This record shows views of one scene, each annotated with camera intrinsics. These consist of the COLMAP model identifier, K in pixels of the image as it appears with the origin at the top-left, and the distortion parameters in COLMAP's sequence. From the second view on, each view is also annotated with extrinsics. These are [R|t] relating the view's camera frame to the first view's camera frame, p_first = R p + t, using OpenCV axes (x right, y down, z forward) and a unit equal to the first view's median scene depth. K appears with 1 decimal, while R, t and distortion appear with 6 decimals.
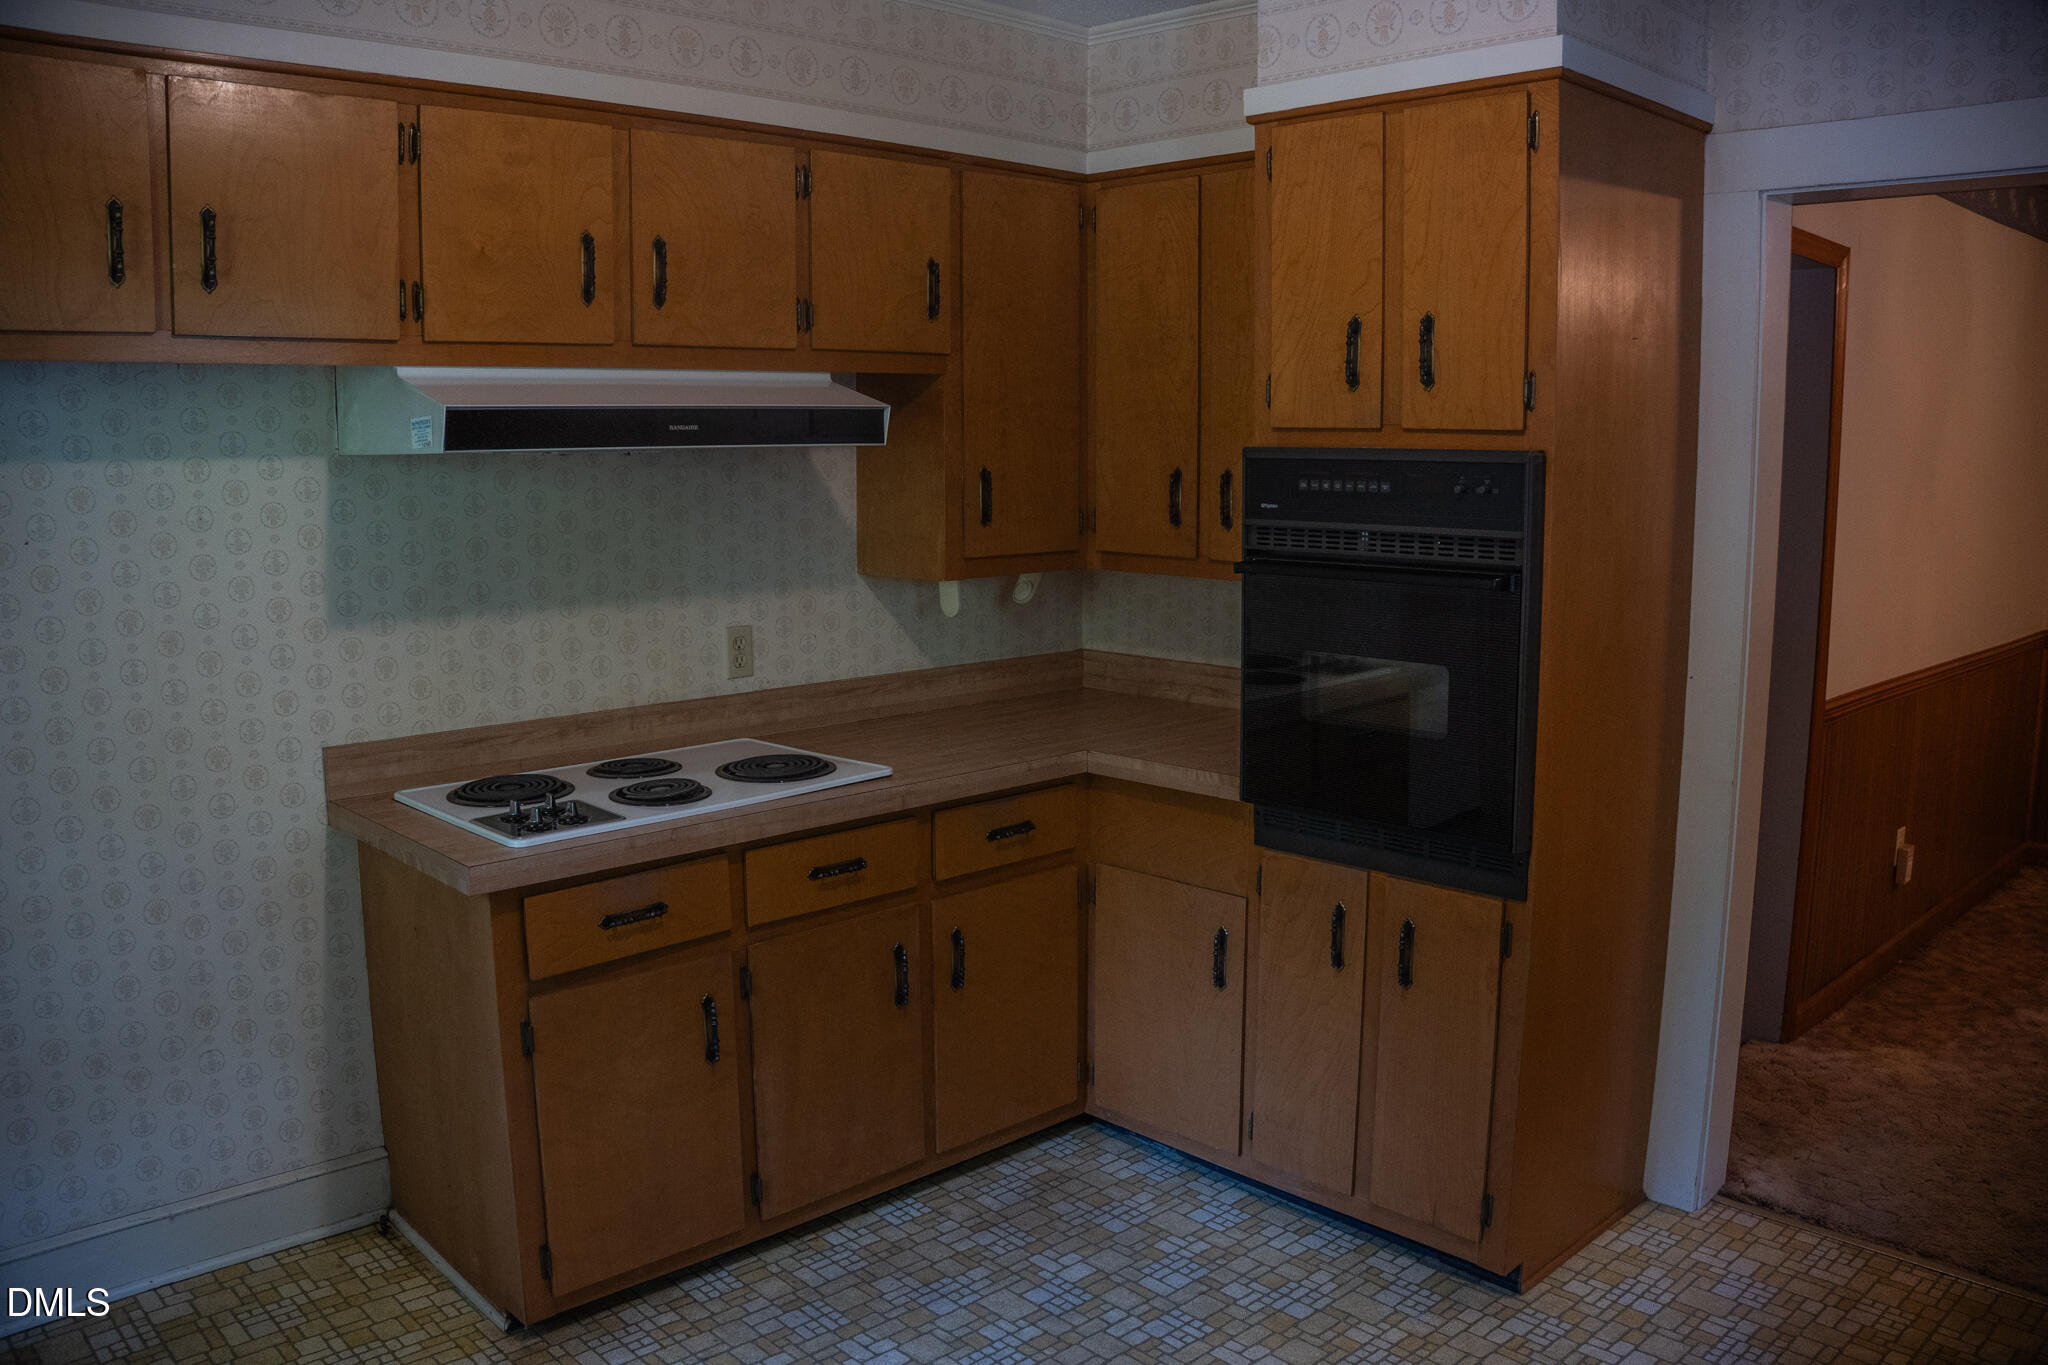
lens RADIAL K [[1632.1, 0, 1023.7], [0, 1632.1, 683.6], [0, 0, 1]] dist [-0.189854, 0.114906]
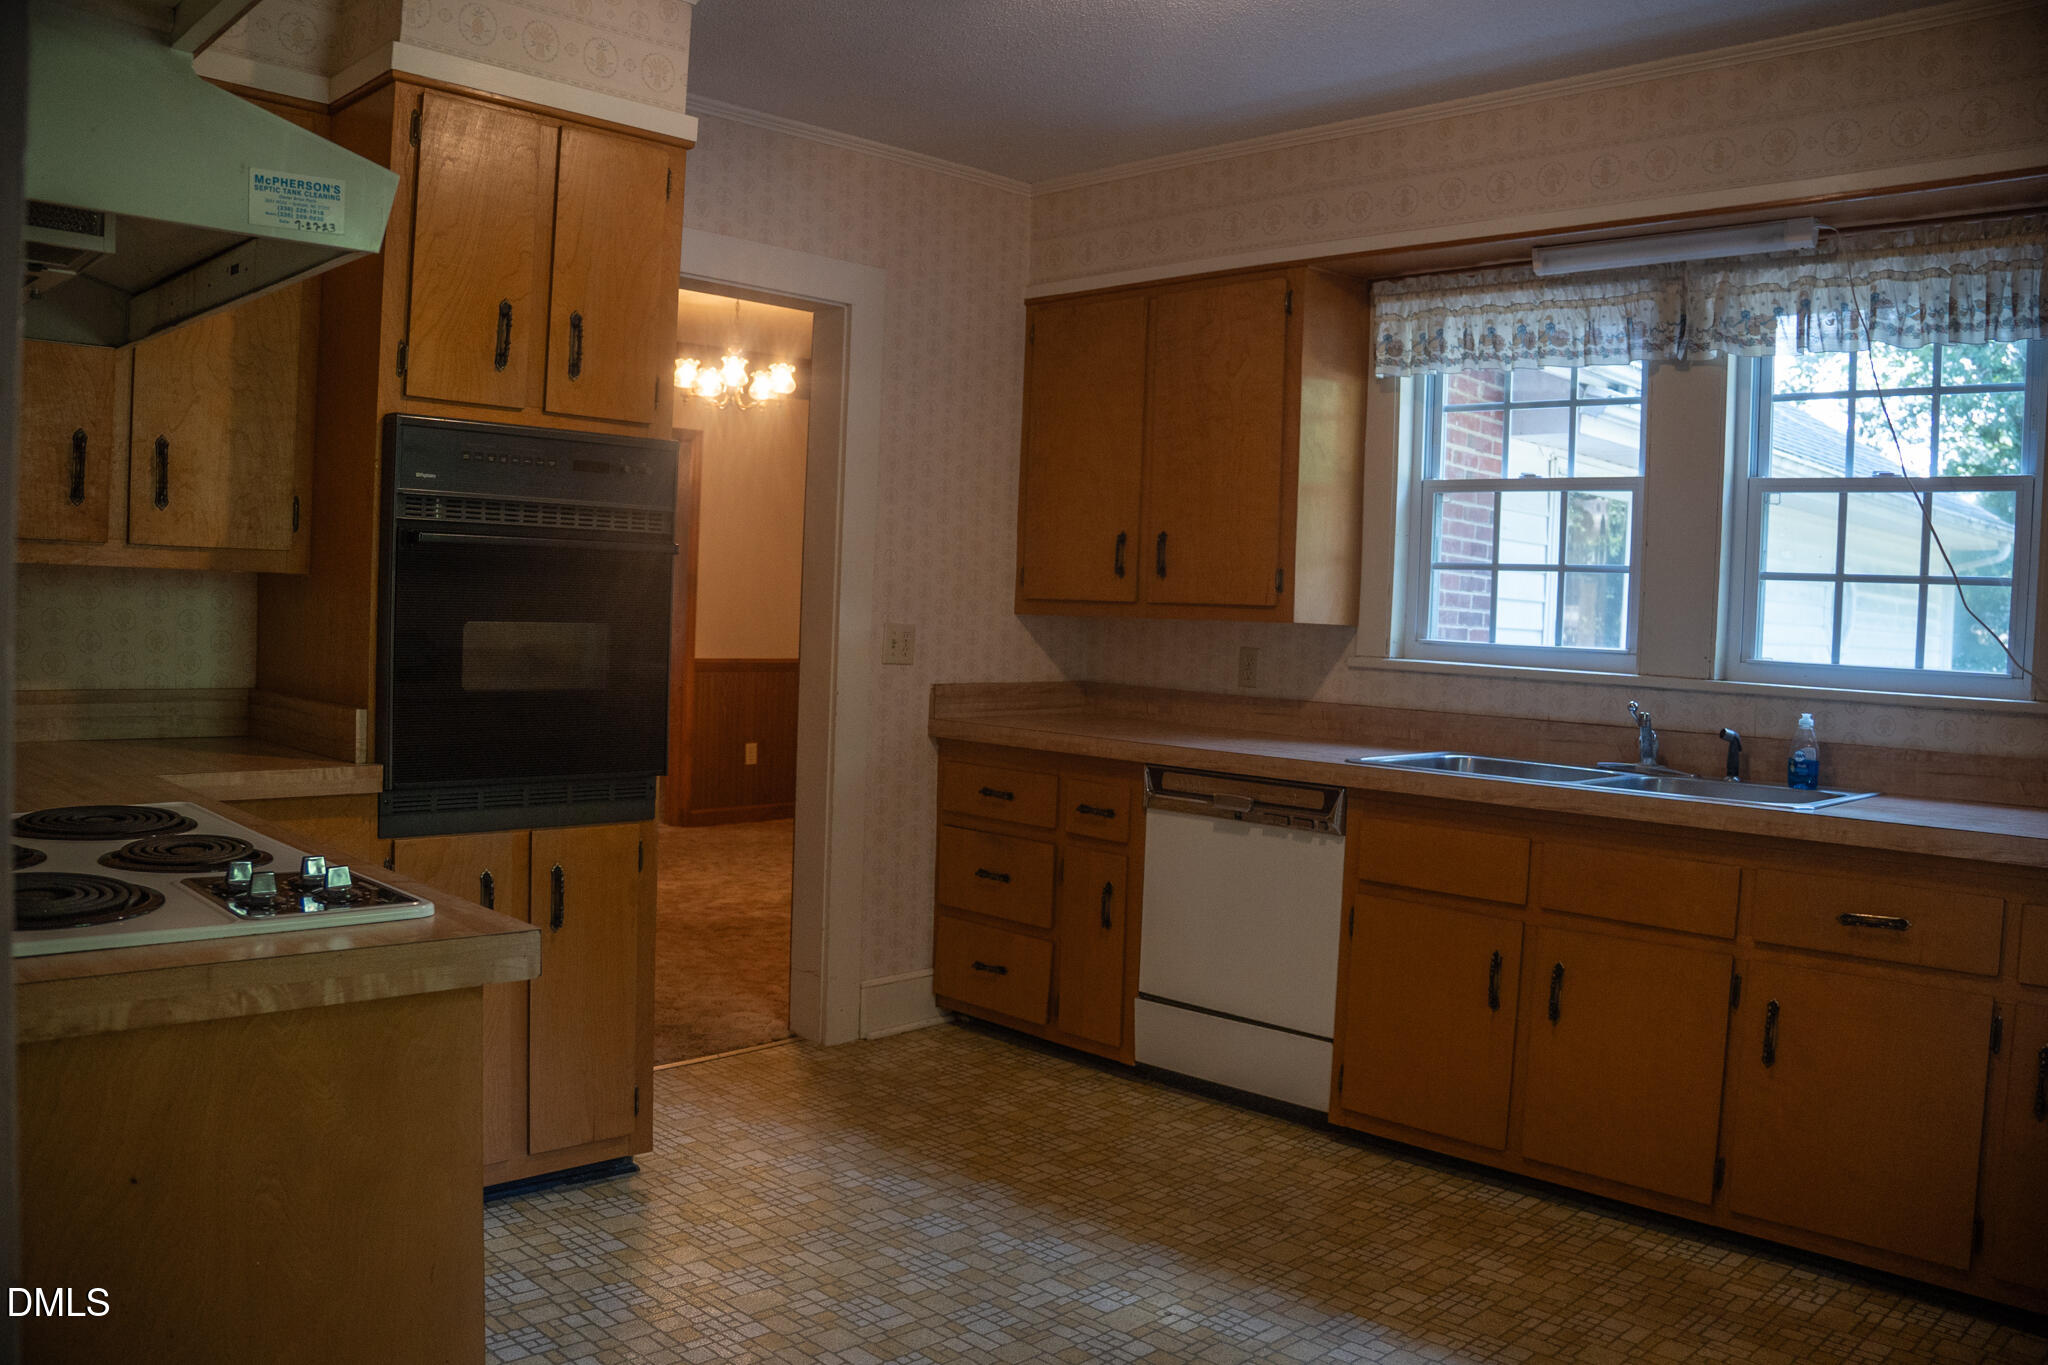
lens RADIAL K [[1632.1, 0, 1022.9], [0, 1632.1, 682.5], [0, 0, 1]] dist [-0.189854, 0.114906]
pose [[-0.029898, -0.041888, 0.998675, -0.841496], [0.110194, 0.992893, 0.044945, 0.010827], [-0.993460, 0.111392, -0.025070, 0.702365]]
